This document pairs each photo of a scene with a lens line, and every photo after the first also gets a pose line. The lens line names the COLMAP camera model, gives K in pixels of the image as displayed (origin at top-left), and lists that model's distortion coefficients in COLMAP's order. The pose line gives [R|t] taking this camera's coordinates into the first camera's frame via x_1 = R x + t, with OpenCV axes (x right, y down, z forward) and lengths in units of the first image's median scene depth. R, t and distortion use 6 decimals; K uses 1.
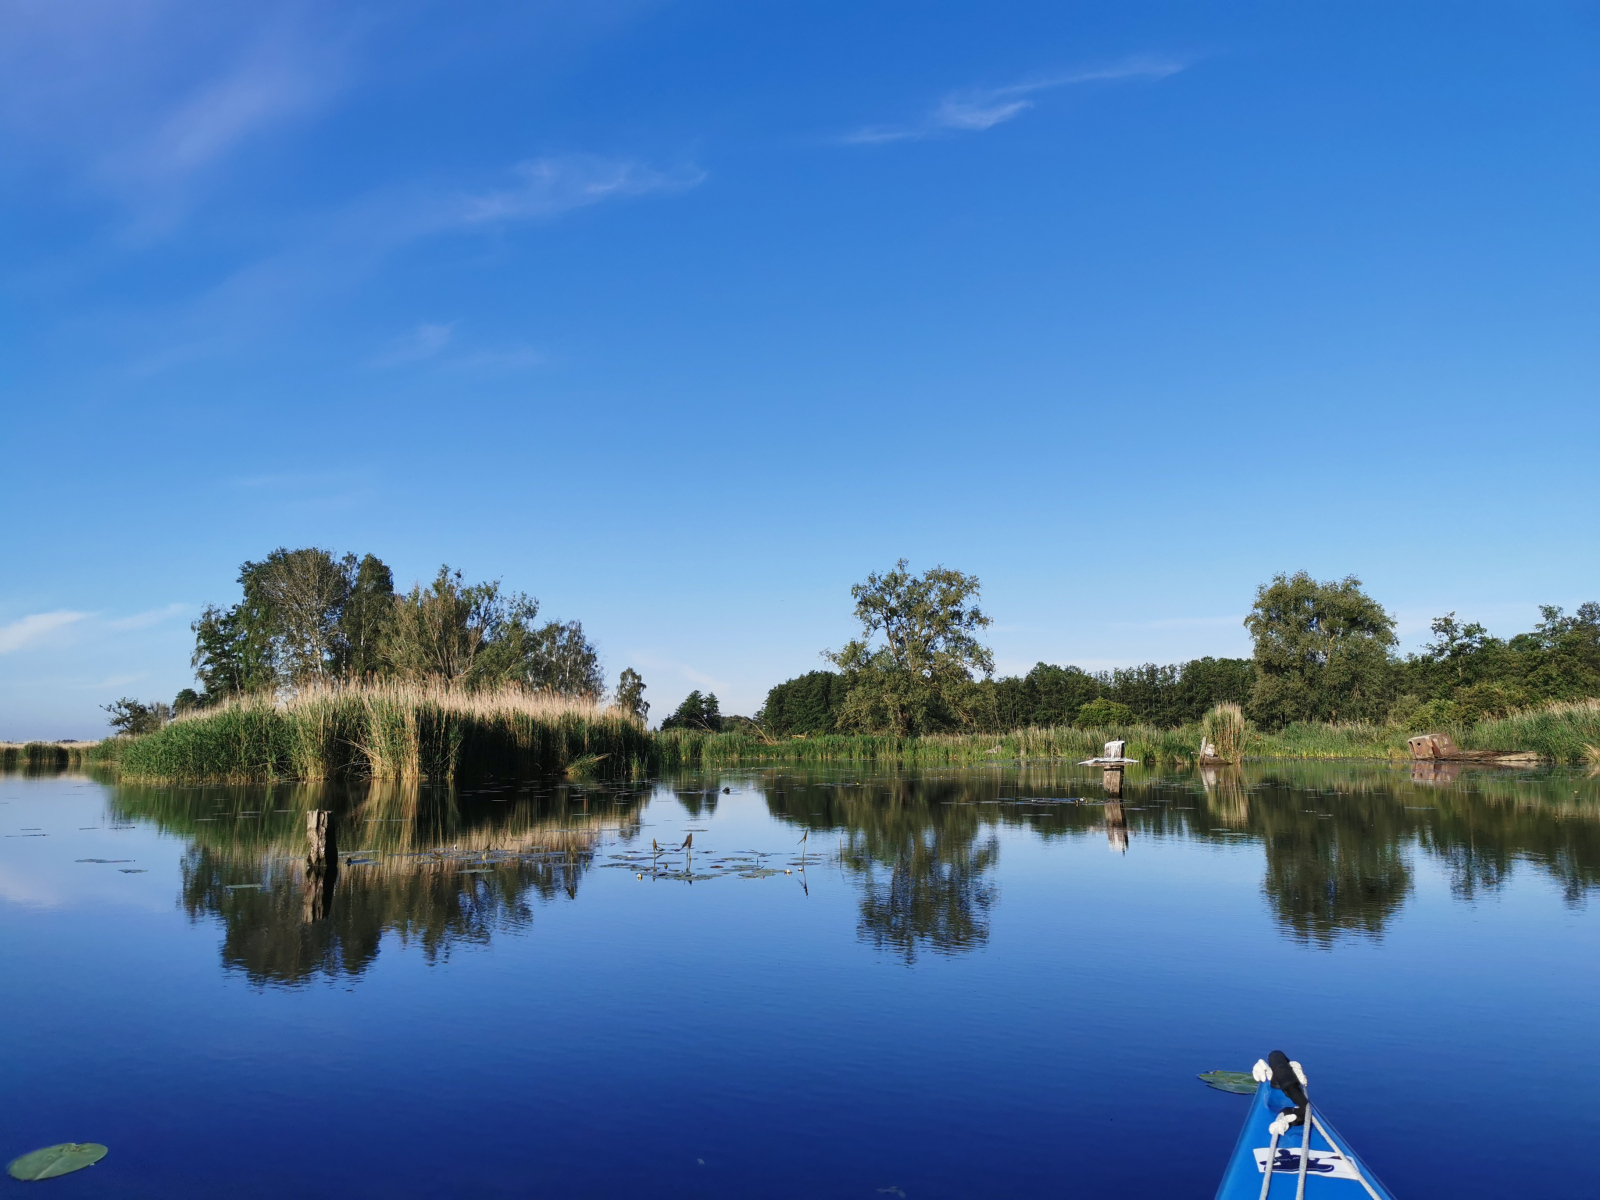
lens RADIAL K [[1237.3, 0, 800.0], [0, 1237.3, 600.0], [0, 0, 1]] dist [0.068930, -0.091075]
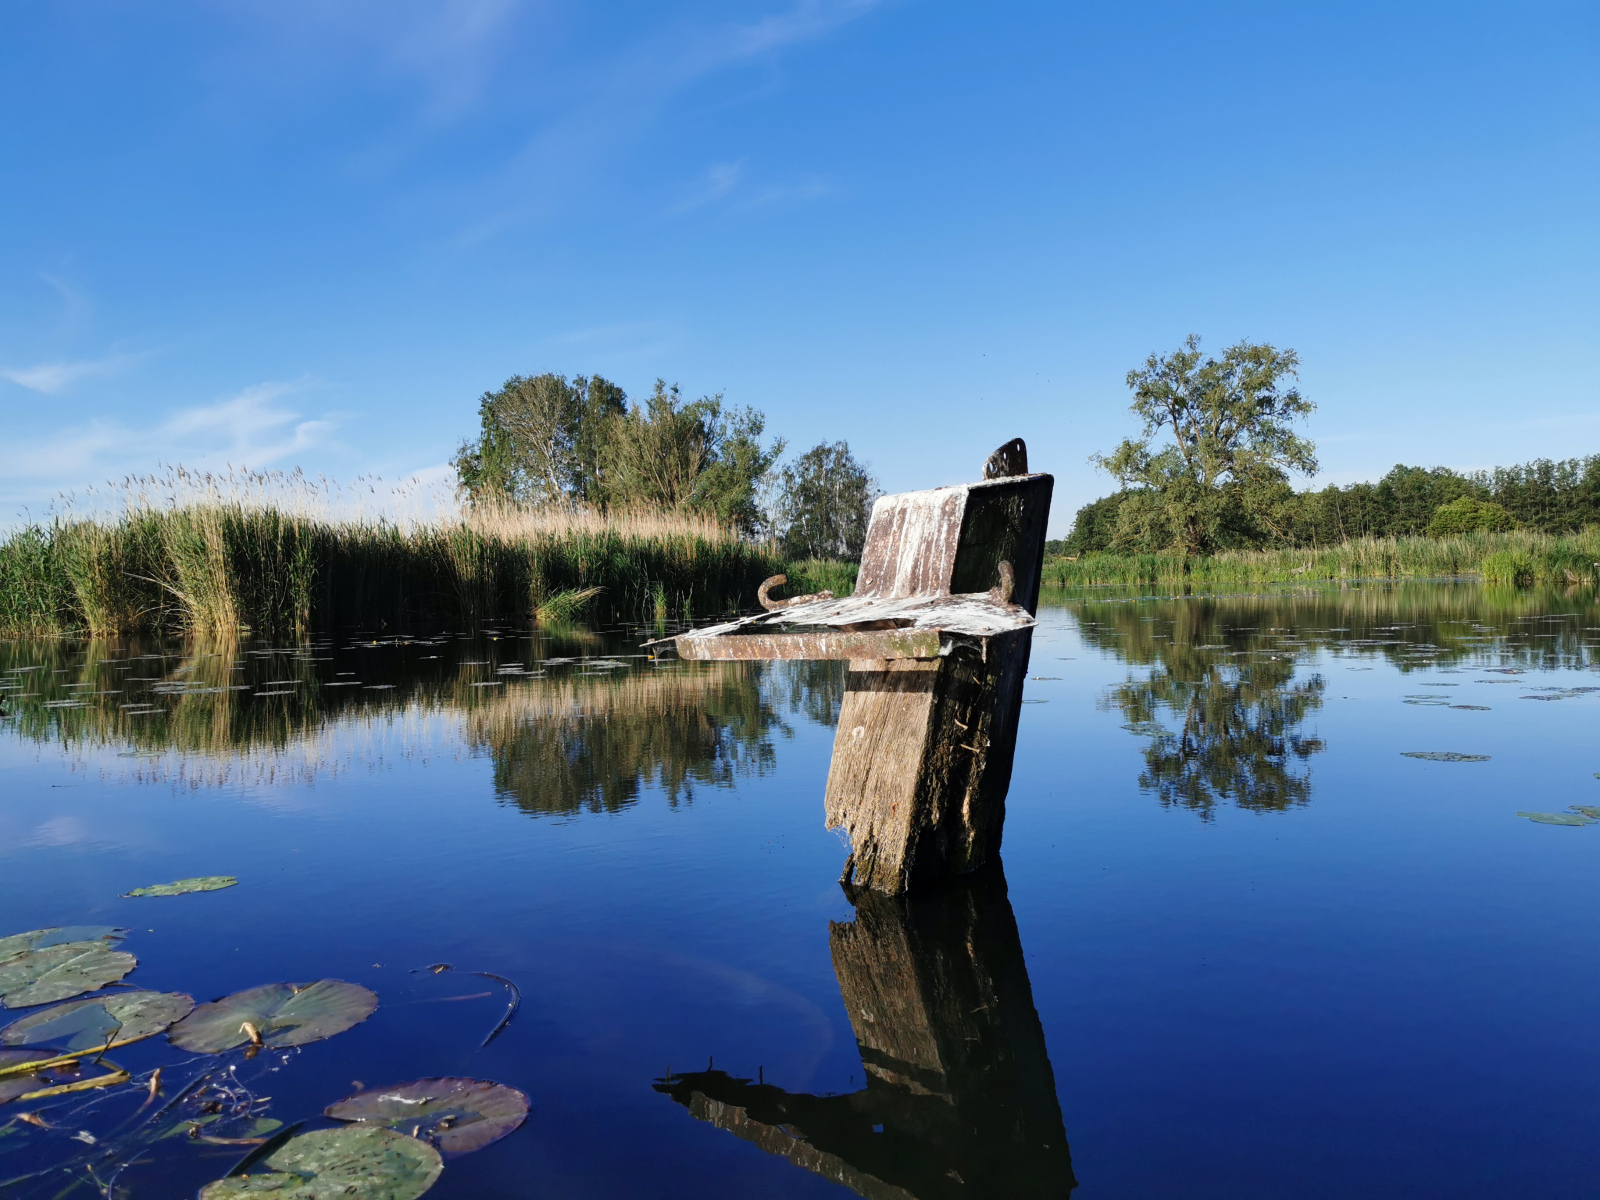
lens RADIAL K [[1237.3, 0, 800.0], [0, 1237.3, 600.0], [0, 0, 1]] dist [0.068930, -0.091075]
pose [[0.965006, -0.016953, -0.261678, 0.044915], [0.052907, 0.989974, 0.130970, 0.017354], [0.256834, -0.140231, 0.956228, 0.137650]]
